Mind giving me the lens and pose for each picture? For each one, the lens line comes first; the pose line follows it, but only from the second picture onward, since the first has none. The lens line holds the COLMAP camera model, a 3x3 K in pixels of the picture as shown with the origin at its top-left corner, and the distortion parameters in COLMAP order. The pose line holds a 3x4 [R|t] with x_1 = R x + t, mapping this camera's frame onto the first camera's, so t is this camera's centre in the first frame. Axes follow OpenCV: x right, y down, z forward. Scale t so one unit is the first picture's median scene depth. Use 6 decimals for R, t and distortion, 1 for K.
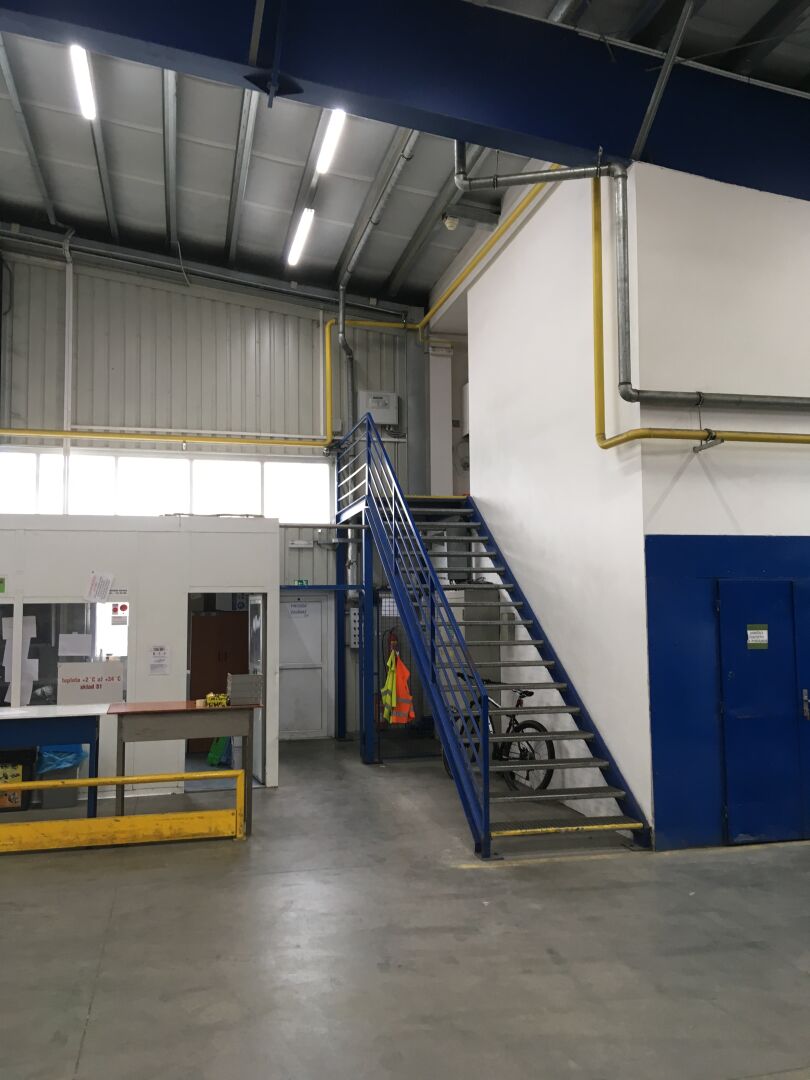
lens RADIAL K [[922.0, 0, 403.4], [0, 922.0, 541.9], [0, 0, 1]] dist [0.117138, -0.168149]
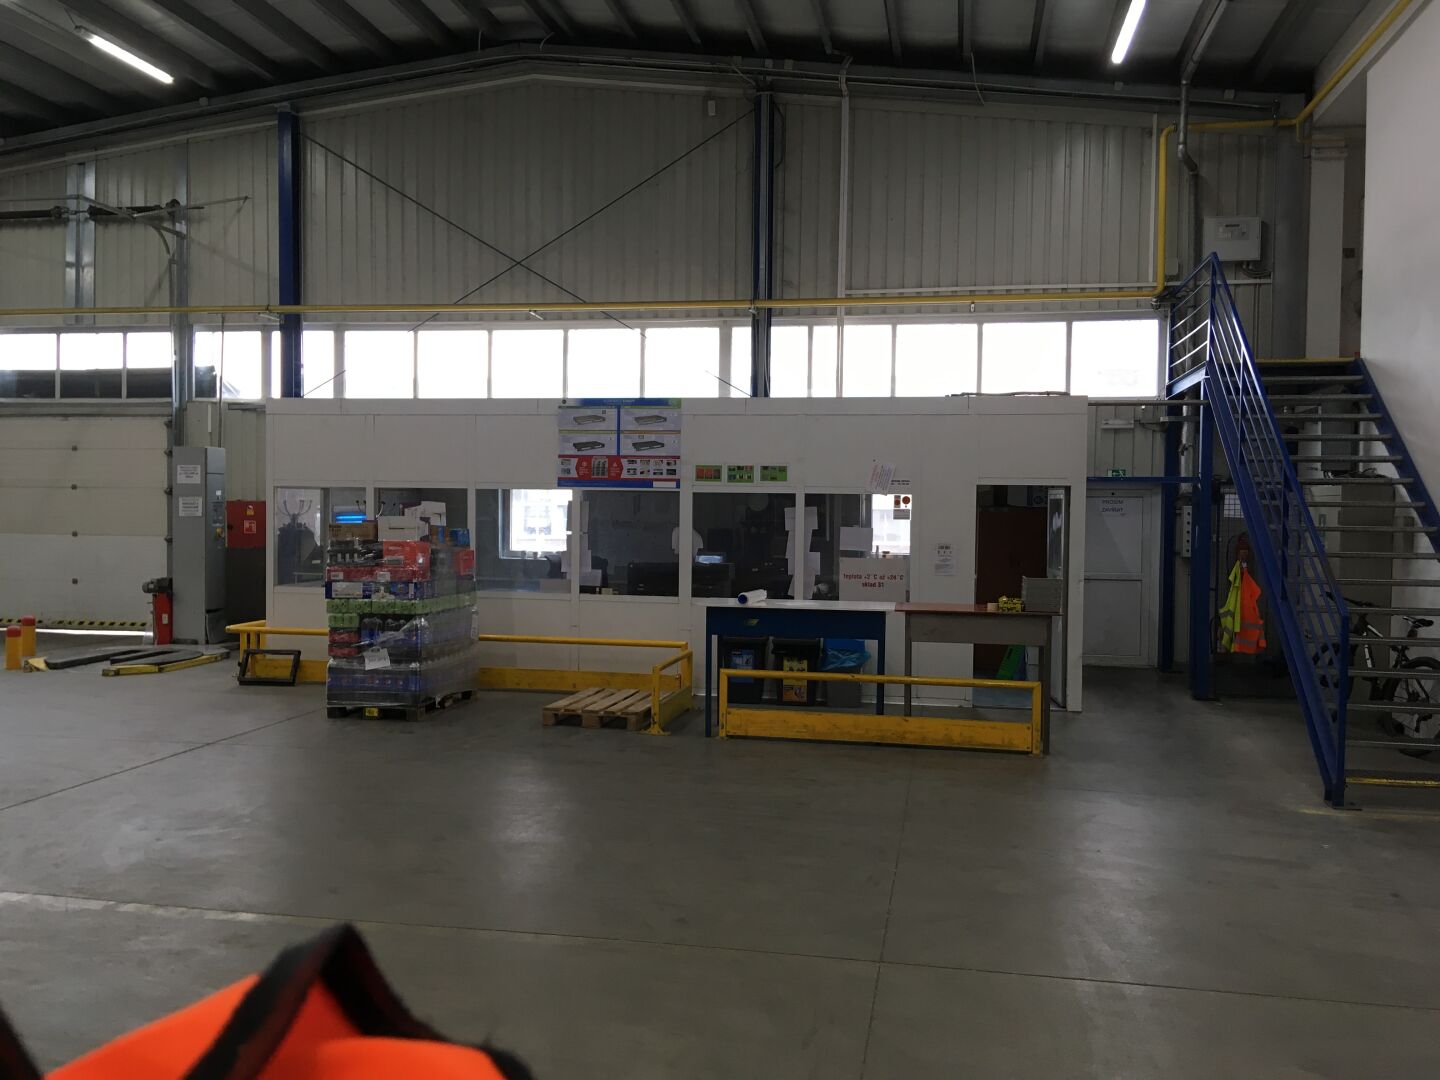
lens RADIAL K [[1229.3, 0, 722.5], [0, 1229.3, 533.7], [0, 0, 1]] dist [0.117138, -0.168149]
pose [[0.911683, 0.029501, -0.409834, 0.027767], [0.010187, 0.995490, 0.094320, -0.011374], [0.410769, -0.090165, 0.907270, -0.159885]]
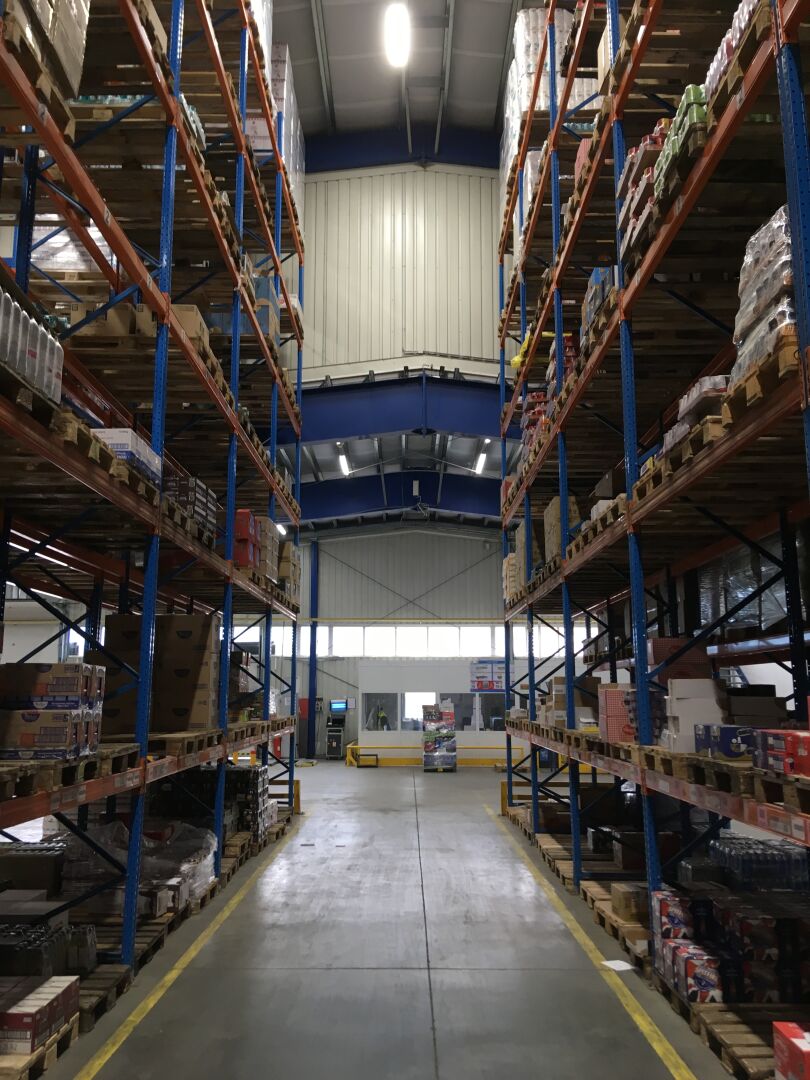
lens RADIAL K [[922.0, 0, 402.8], [0, 922.0, 540.2], [0, 0, 1]] dist [0.117138, -0.168149]
pose [[0.971025, -0.032660, -0.236734, -0.350865], [0.011636, 0.995904, -0.089666, -0.245587], [0.238693, 0.084313, 0.967428, -3.020388]]
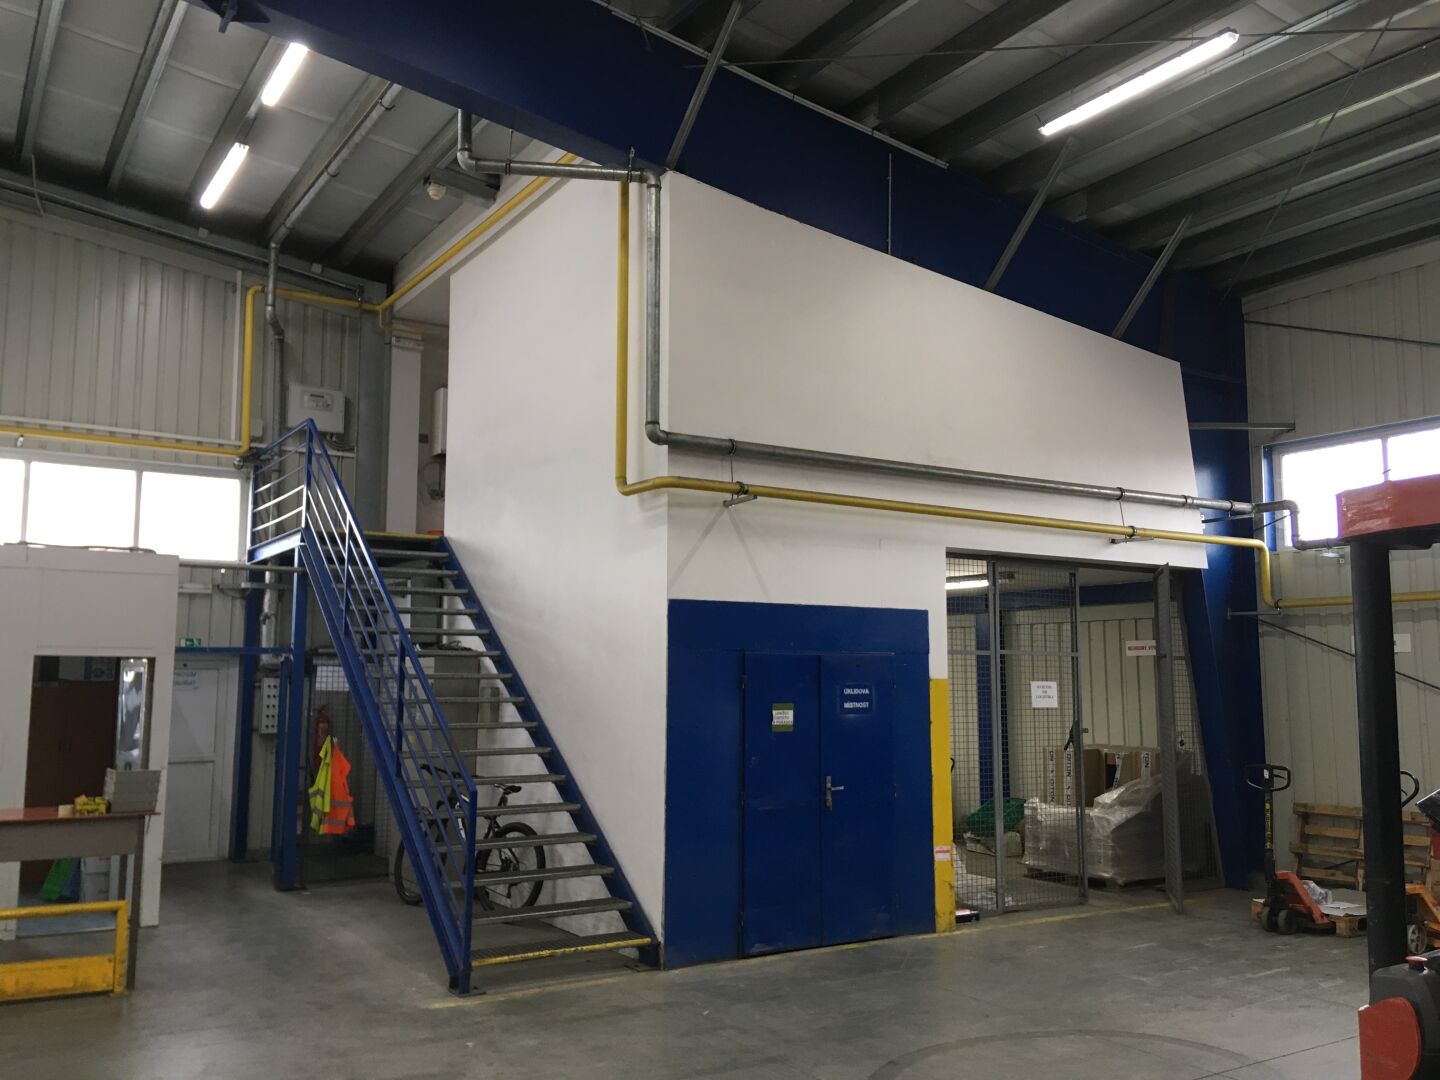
lens RADIAL K [[1229.3, 0, 727.1], [0, 1229.3, 538.1], [0, 0, 1]] dist [0.117138, -0.168149]
pose [[0.946140, 0.050999, 0.319717, -0.044127], [-0.037931, 0.998176, -0.046972, -0.009565], [-0.321529, 0.032315, 0.946348, -0.079056]]
